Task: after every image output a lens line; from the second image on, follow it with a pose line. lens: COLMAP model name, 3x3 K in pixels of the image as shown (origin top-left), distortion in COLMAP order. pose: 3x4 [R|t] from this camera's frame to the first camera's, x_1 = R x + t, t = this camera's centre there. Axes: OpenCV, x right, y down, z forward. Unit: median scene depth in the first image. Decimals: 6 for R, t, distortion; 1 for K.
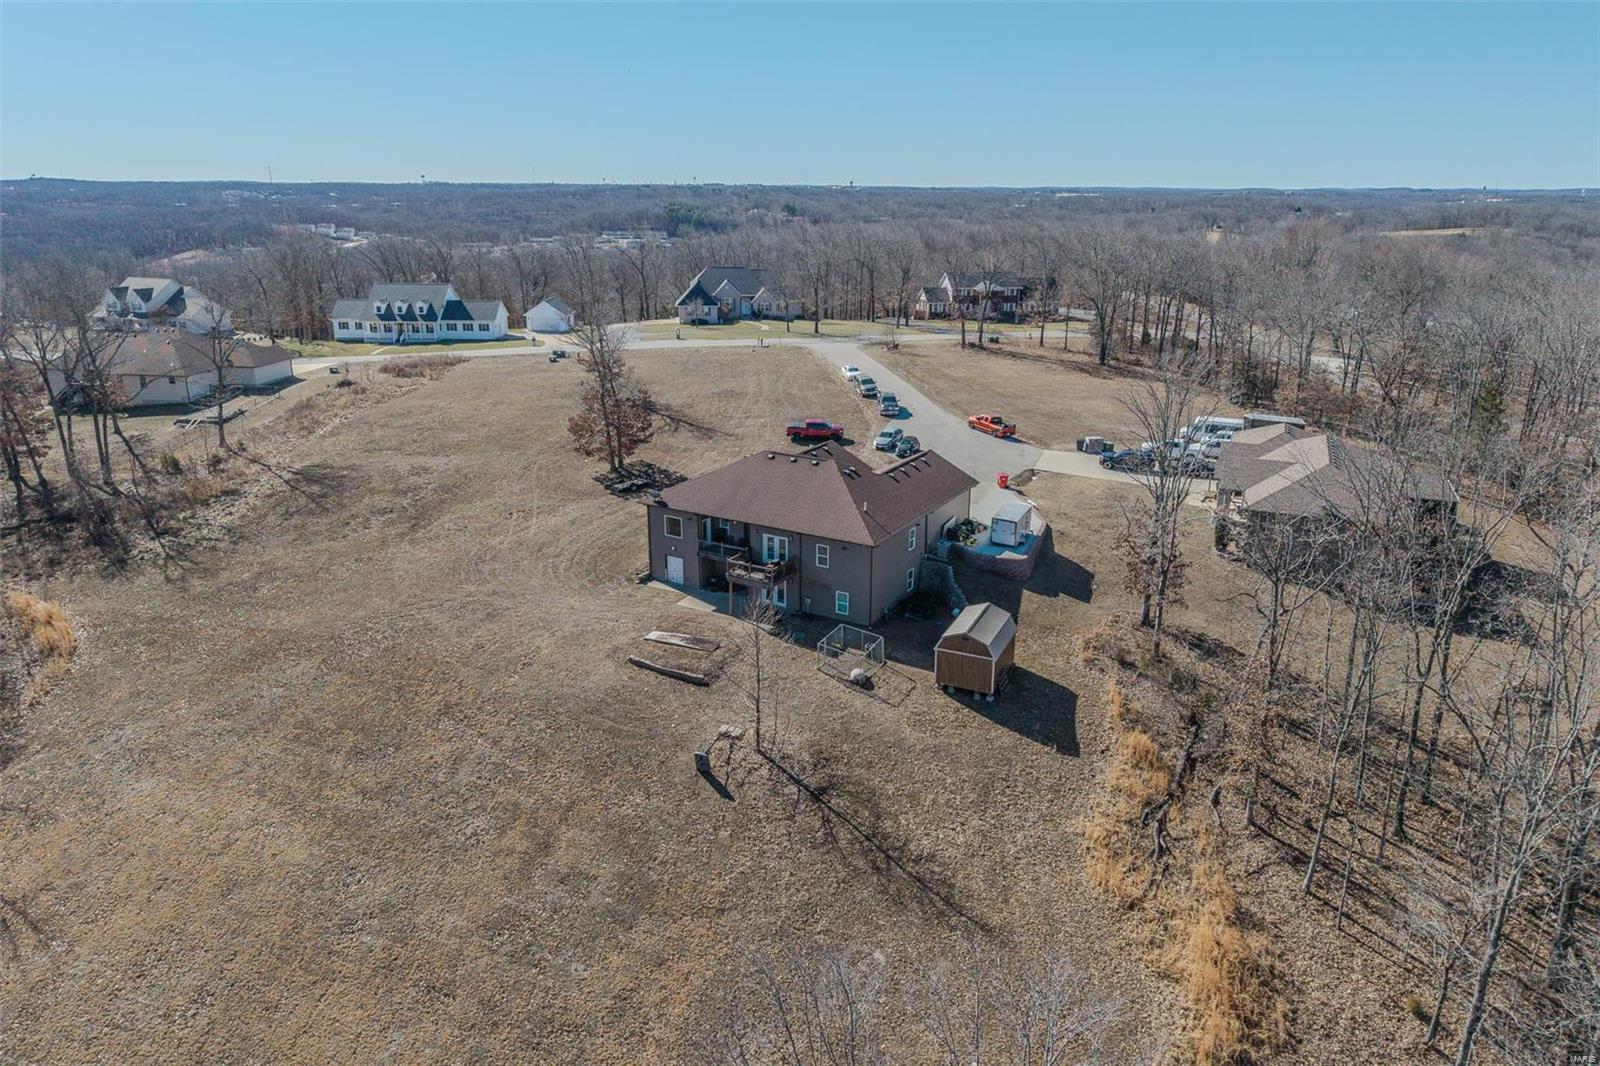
lens RADIAL K [[1085.5, 0, 800.0], [0, 1085.5, 533.0], [0, 0, 1]] dist [0.000722, -0.004431]
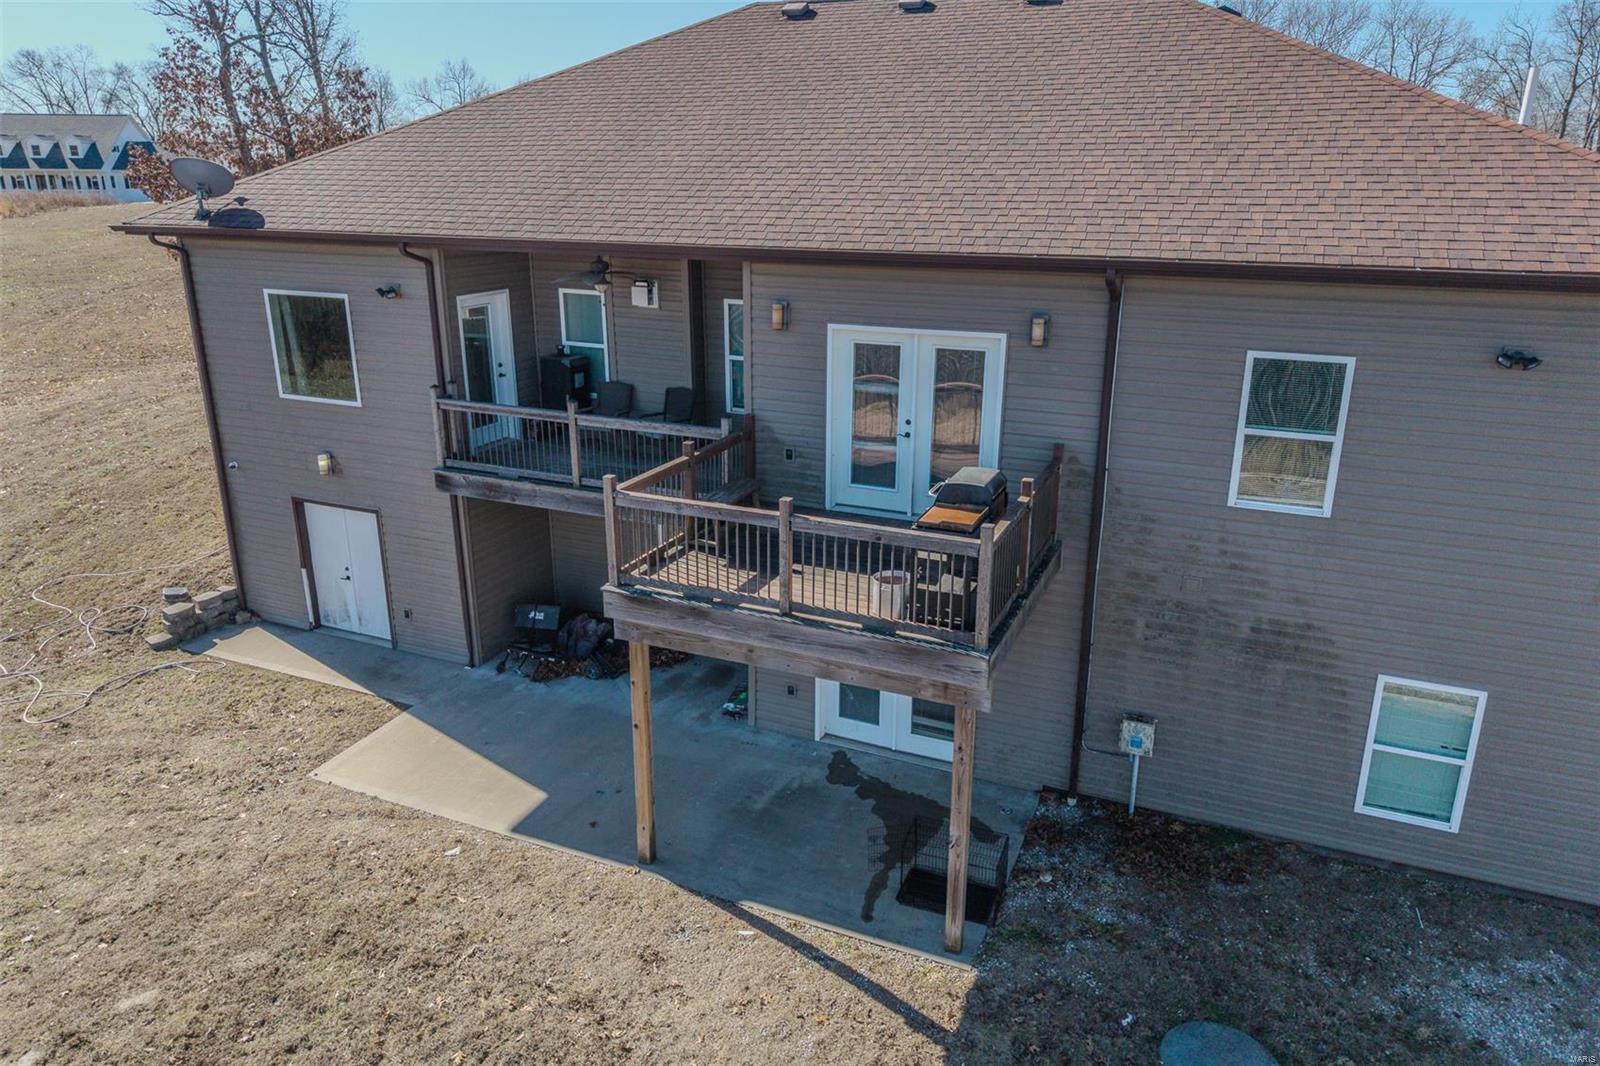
lens RADIAL K [[1085.5, 0, 800.0], [0, 1085.5, 533.0], [0, 0, 1]] dist [0.000722, -0.004431]
pose [[0.992787, -0.041542, 0.112466, -0.054960], [0.039561, 0.999021, 0.019793, 0.026709], [-0.113178, -0.015201, 0.993458, 0.807502]]
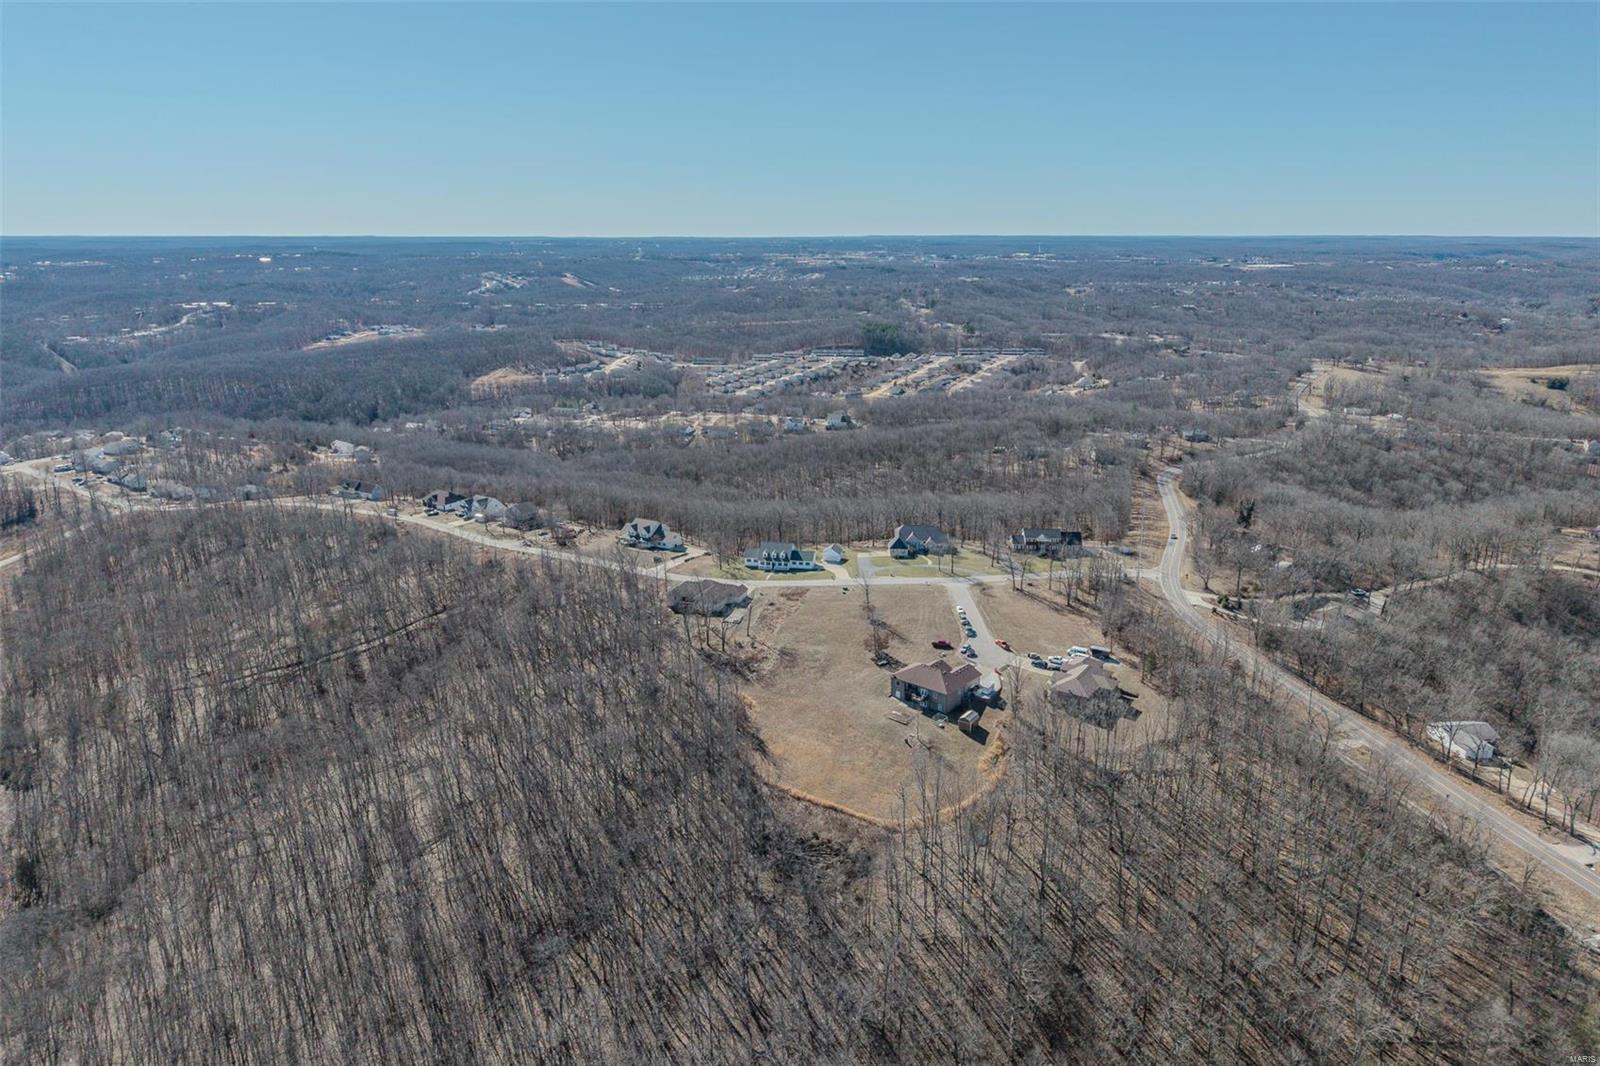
lens RADIAL K [[1085.5, 0, 800.0], [0, 1085.5, 533.0], [0, 0, 1]] dist [0.000722, -0.004431]
pose [[0.986598, 0.045804, -0.156610, 0.121115], [-0.052159, 0.997964, -0.036710, -0.387183], [0.154610, 0.044387, 0.986978, -2.950439]]
